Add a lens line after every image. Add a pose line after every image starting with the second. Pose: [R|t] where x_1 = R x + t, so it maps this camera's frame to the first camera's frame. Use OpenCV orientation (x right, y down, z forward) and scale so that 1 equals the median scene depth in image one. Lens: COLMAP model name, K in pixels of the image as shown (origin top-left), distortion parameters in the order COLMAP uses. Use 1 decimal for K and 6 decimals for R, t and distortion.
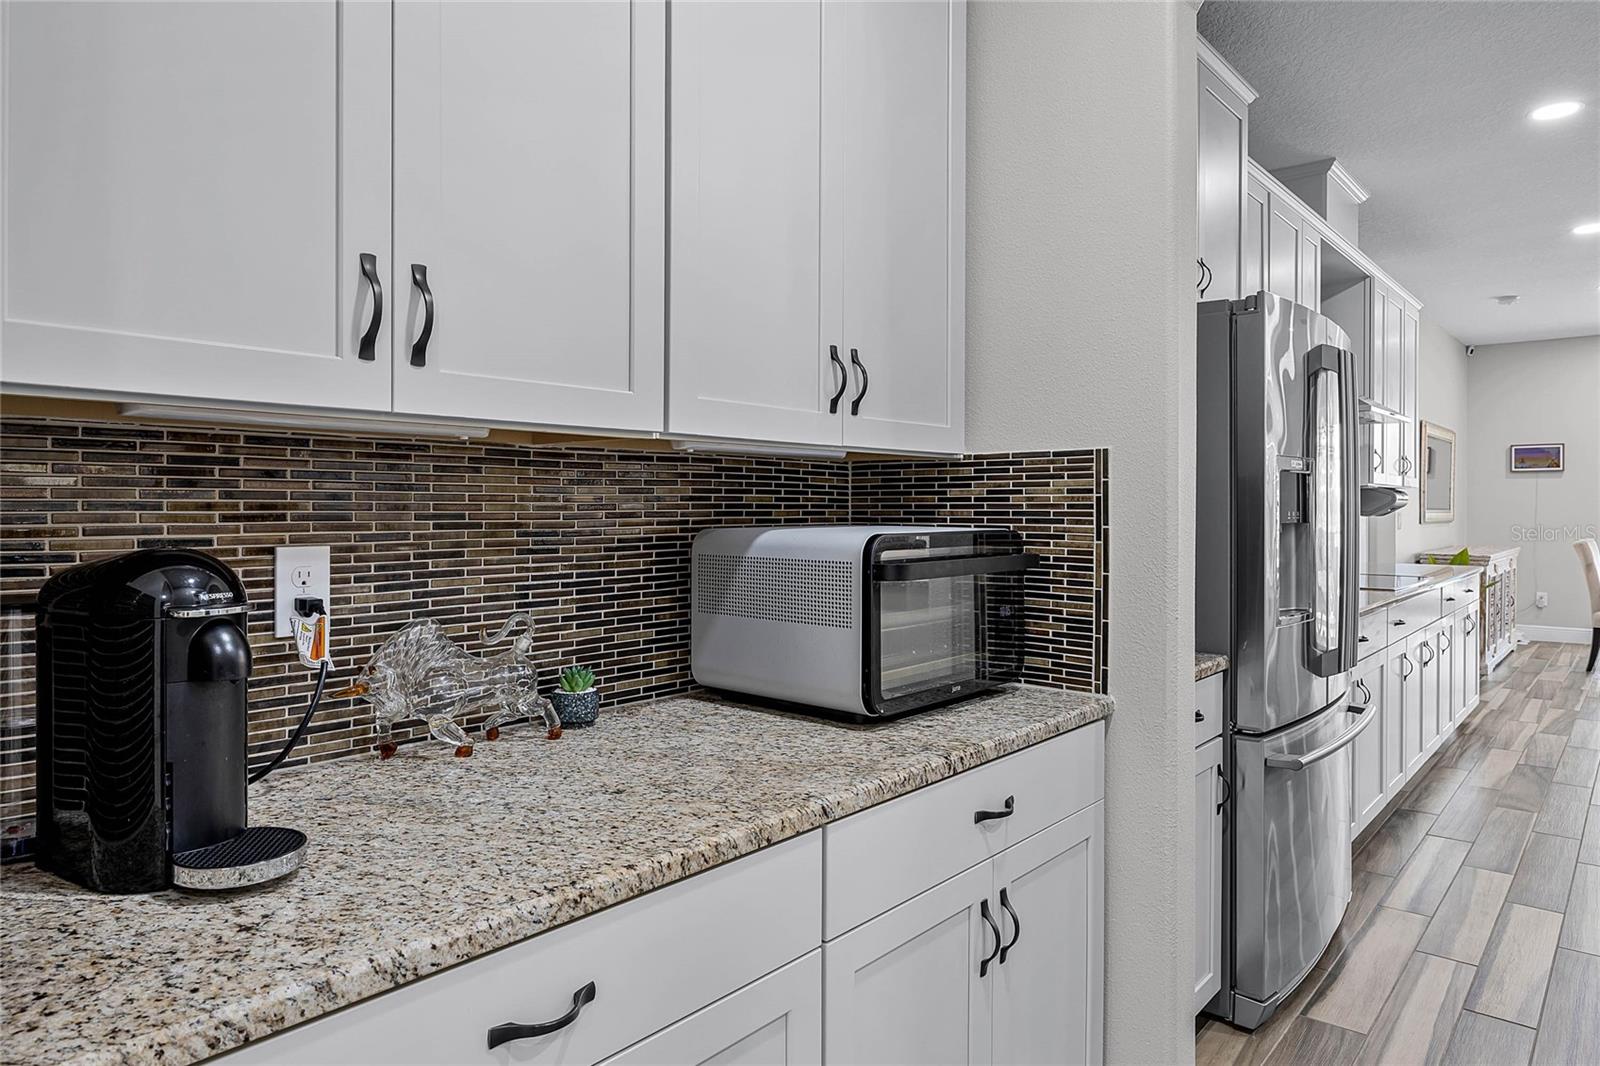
lens RADIAL K [[1000.3, 0, 796.6], [0, 1000.3, 510.7], [0, 0, 1]] dist [0.001663, 0.000930]
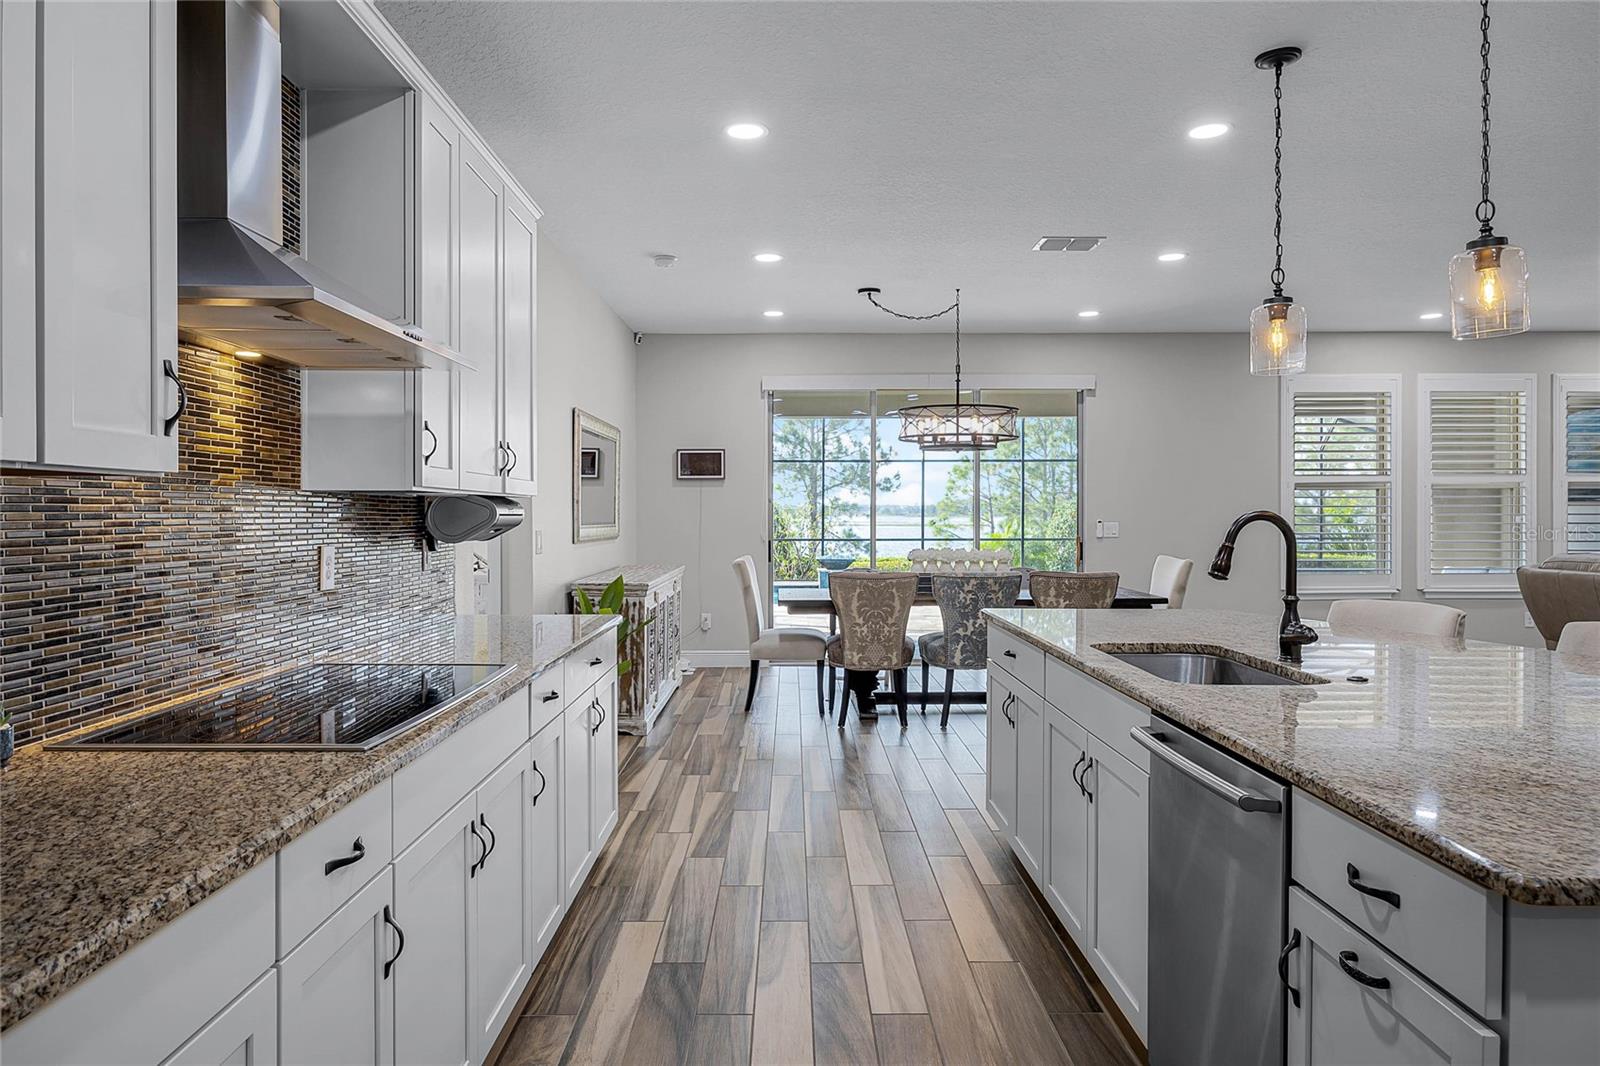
lens RADIAL K [[1017.8, 0, 785.0], [0, 1017.8, 521.0], [0, 0, 1]] dist [-0.008416, 0.001569]
pose [[0.760758, -0.007164, 0.648996, 0.249636], [0.005231, 0.999974, 0.004907, -0.007160], [-0.649014, -0.000338, 0.760776, 0.314360]]
